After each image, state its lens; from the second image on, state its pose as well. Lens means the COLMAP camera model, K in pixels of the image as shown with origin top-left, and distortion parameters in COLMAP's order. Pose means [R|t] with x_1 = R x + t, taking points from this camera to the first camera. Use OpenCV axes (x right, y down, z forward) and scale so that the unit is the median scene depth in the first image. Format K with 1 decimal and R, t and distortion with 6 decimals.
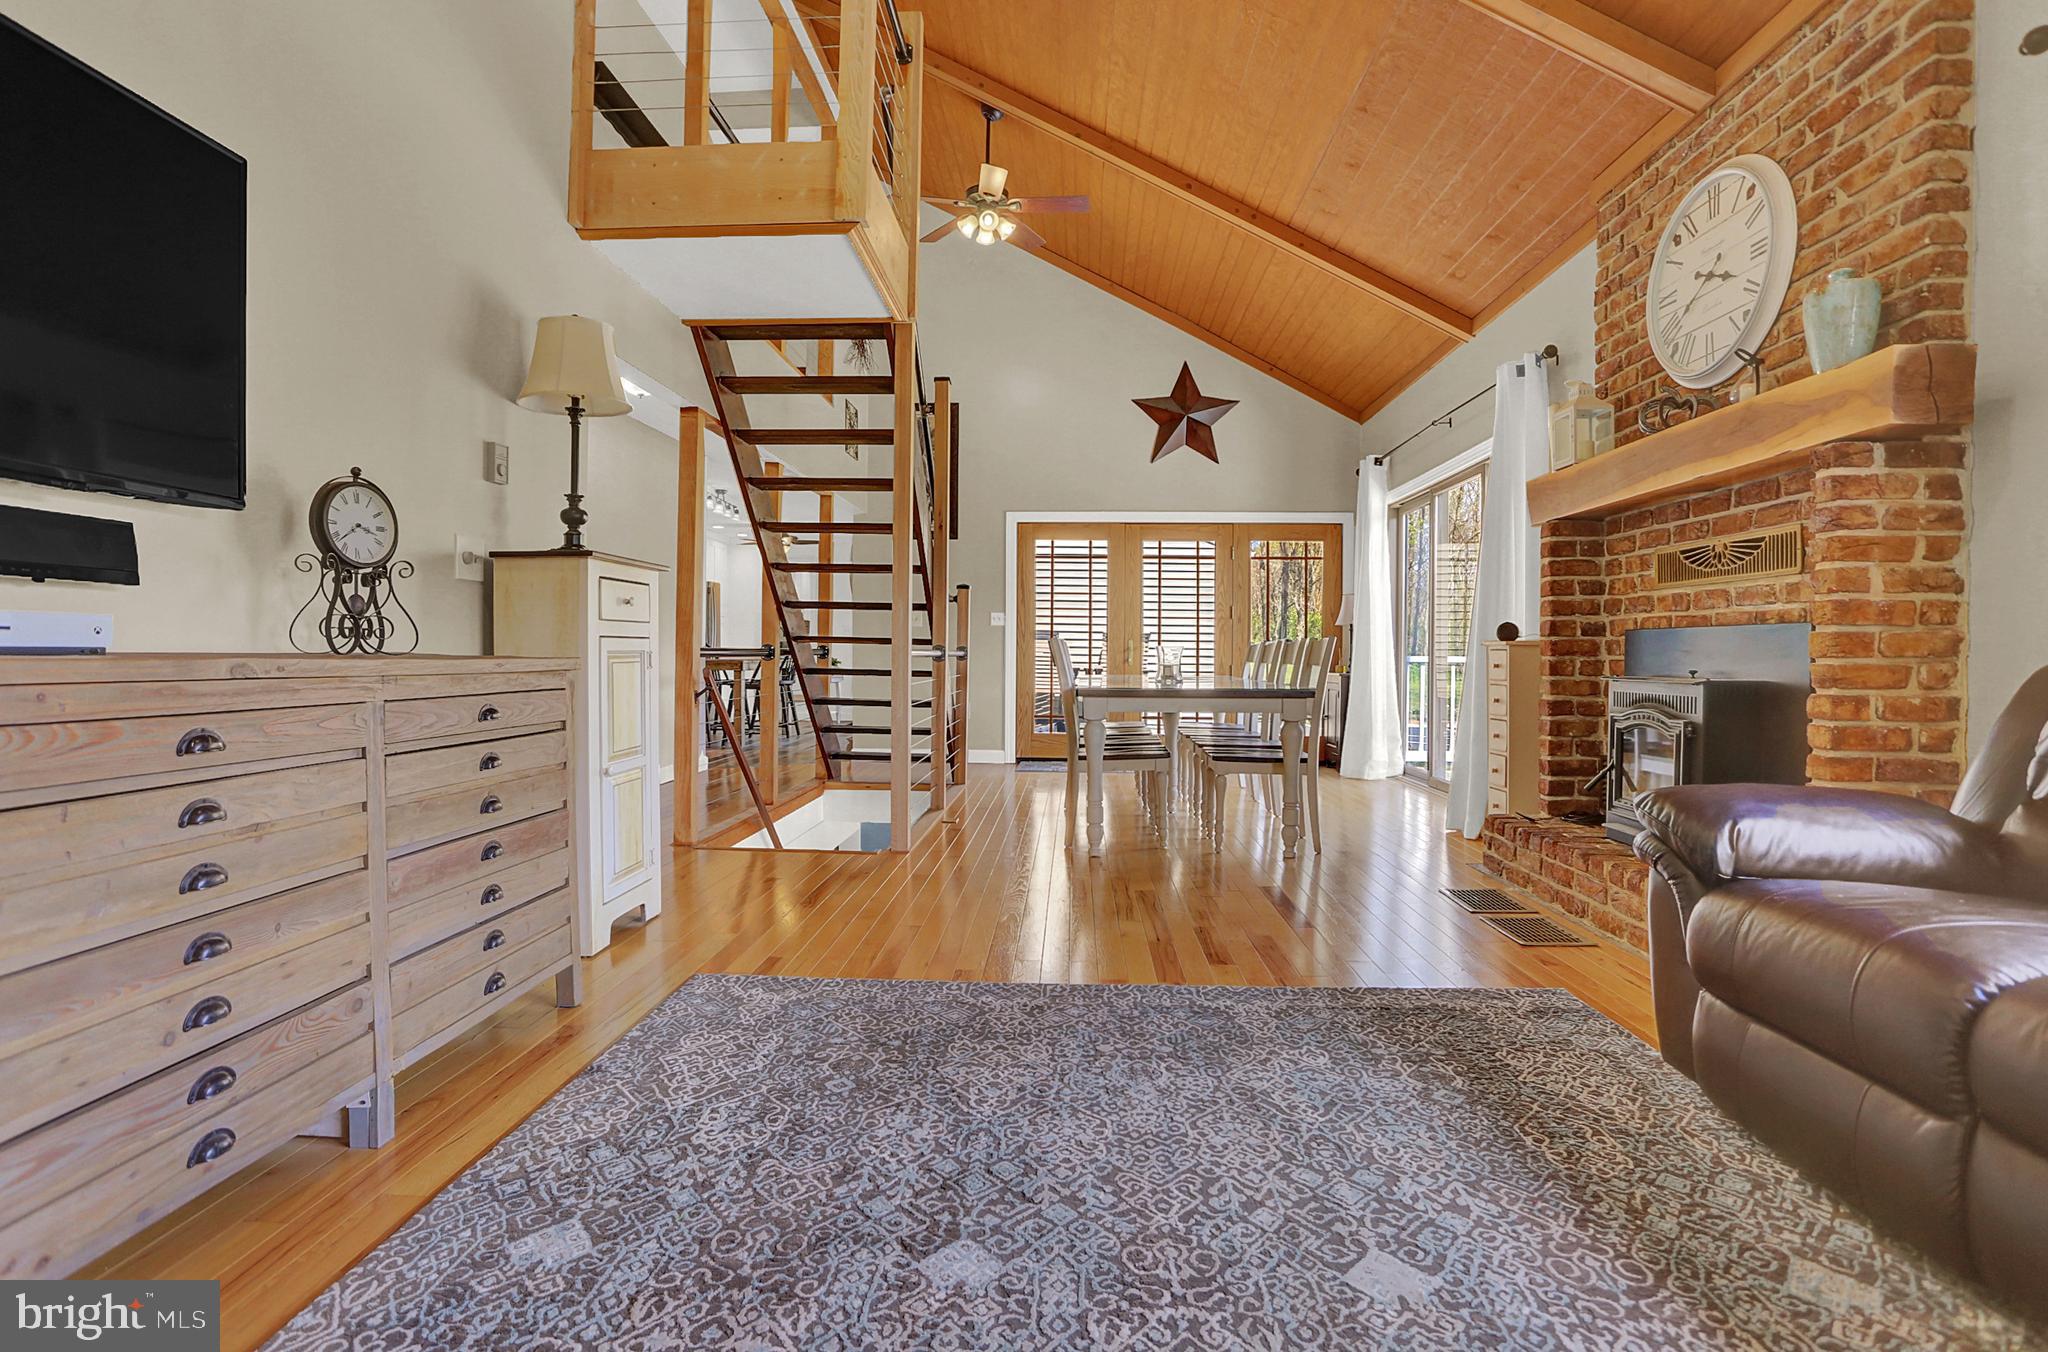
lens RADIAL K [[998.7, 0, 1023.5], [0, 998.7, 669.5], [0, 0, 1]] dist [-0.063648, 0.025140]
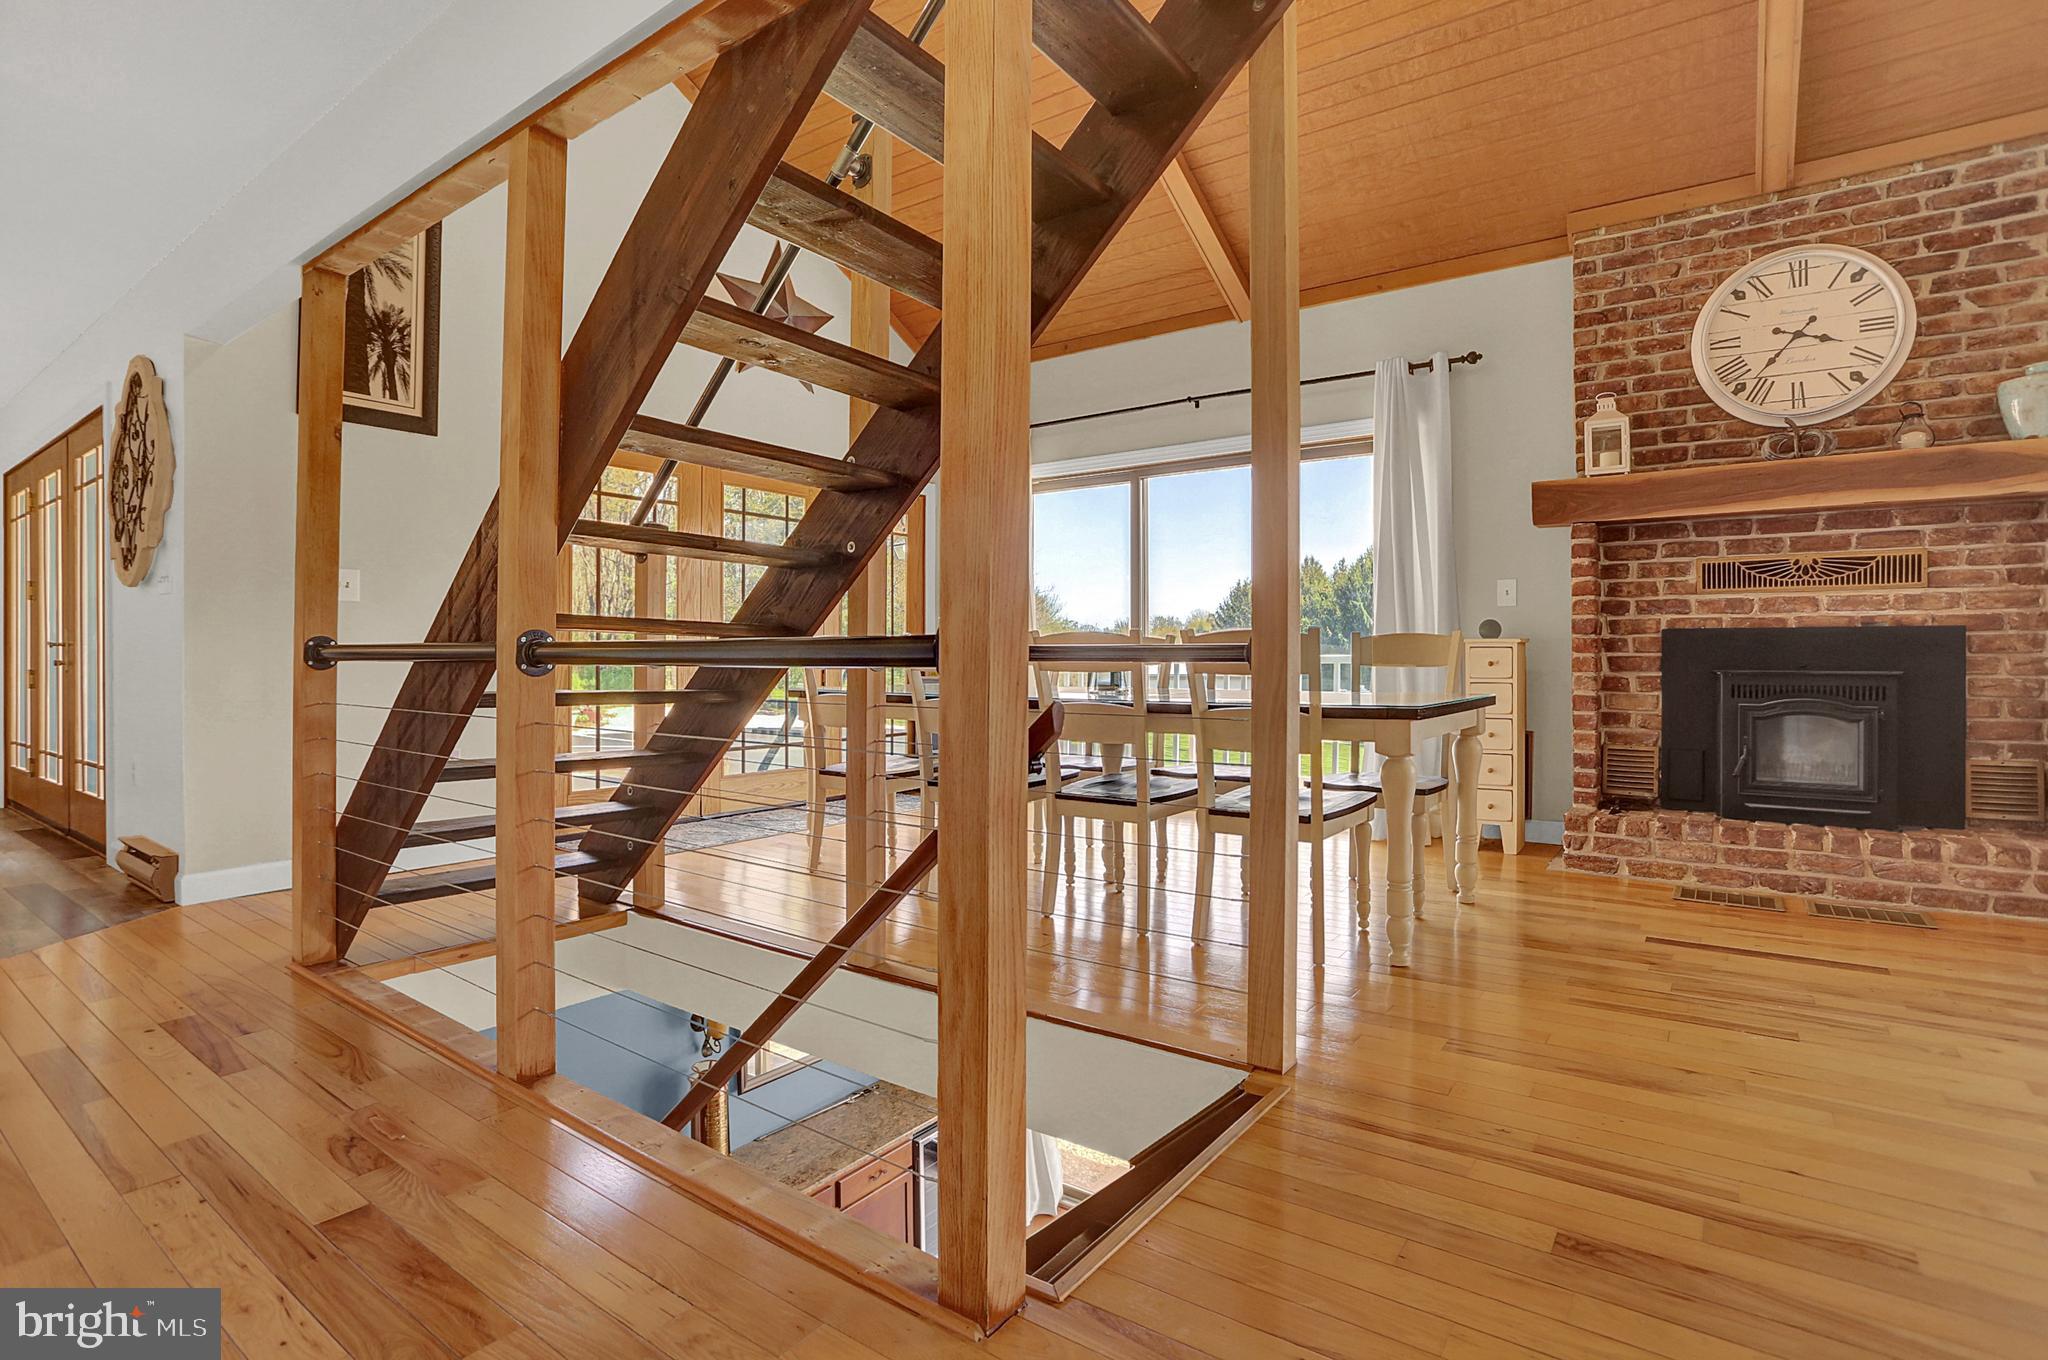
lens RADIAL K [[998.7, 0, 1034.4], [0, 998.7, 655.7], [0, 0, 1]] dist [-0.063648, 0.025140]
pose [[0.541177, -0.006139, 0.840887, -0.904501], [0.017503, 0.999839, -0.003965, -0.023871], [-0.840727, 0.016864, 0.541197, 1.293001]]
